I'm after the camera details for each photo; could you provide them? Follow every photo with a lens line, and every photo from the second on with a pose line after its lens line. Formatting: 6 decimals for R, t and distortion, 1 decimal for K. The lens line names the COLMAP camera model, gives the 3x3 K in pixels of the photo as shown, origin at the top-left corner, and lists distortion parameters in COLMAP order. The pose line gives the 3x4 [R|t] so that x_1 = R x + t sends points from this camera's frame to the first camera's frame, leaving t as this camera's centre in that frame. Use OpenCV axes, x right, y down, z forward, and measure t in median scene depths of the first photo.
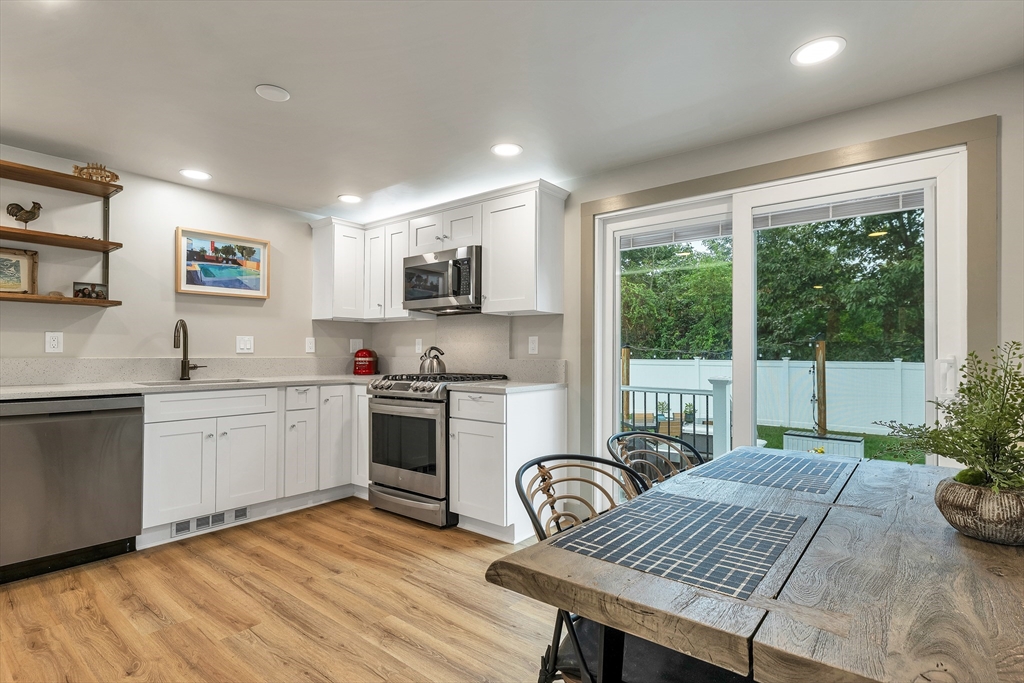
lens RADIAL K [[523.0, 0, 511.6], [0, 523.0, 346.5], [0, 0, 1]] dist [-0.001773, 0.000552]
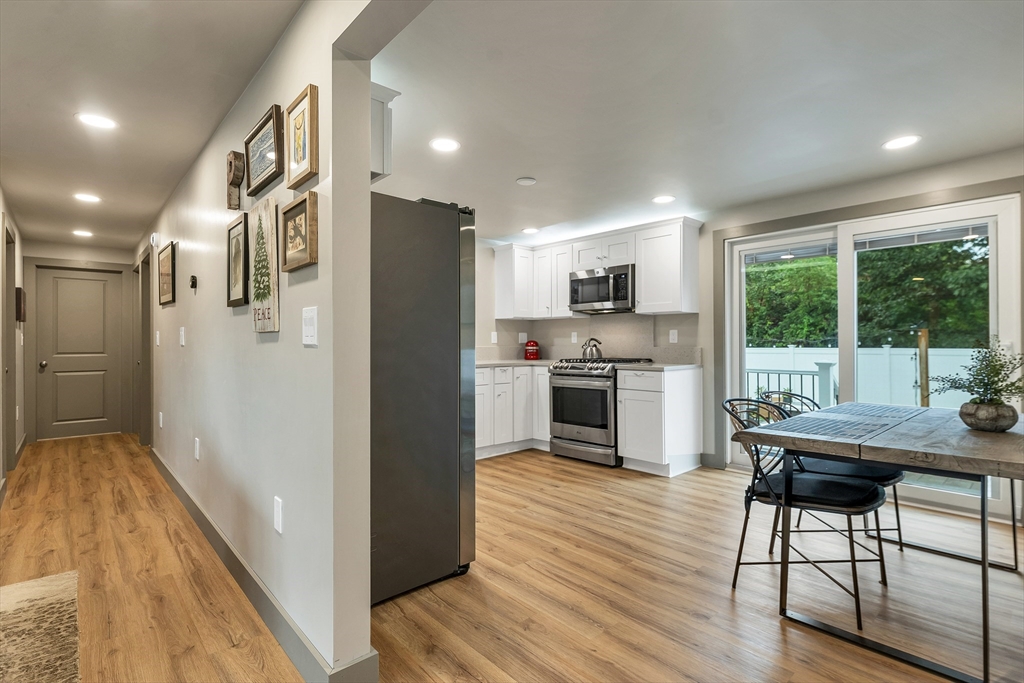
lens RADIAL K [[499.9, 0, 512.4], [0, 499.9, 339.9], [0, 0, 1]] dist [0.000140, 0.000111]
pose [[0.987001, -0.008440, -0.160494, -0.163262], [0.009429, 0.999941, 0.005401, -0.004326], [0.160439, -0.006844, 0.987022, -0.334999]]
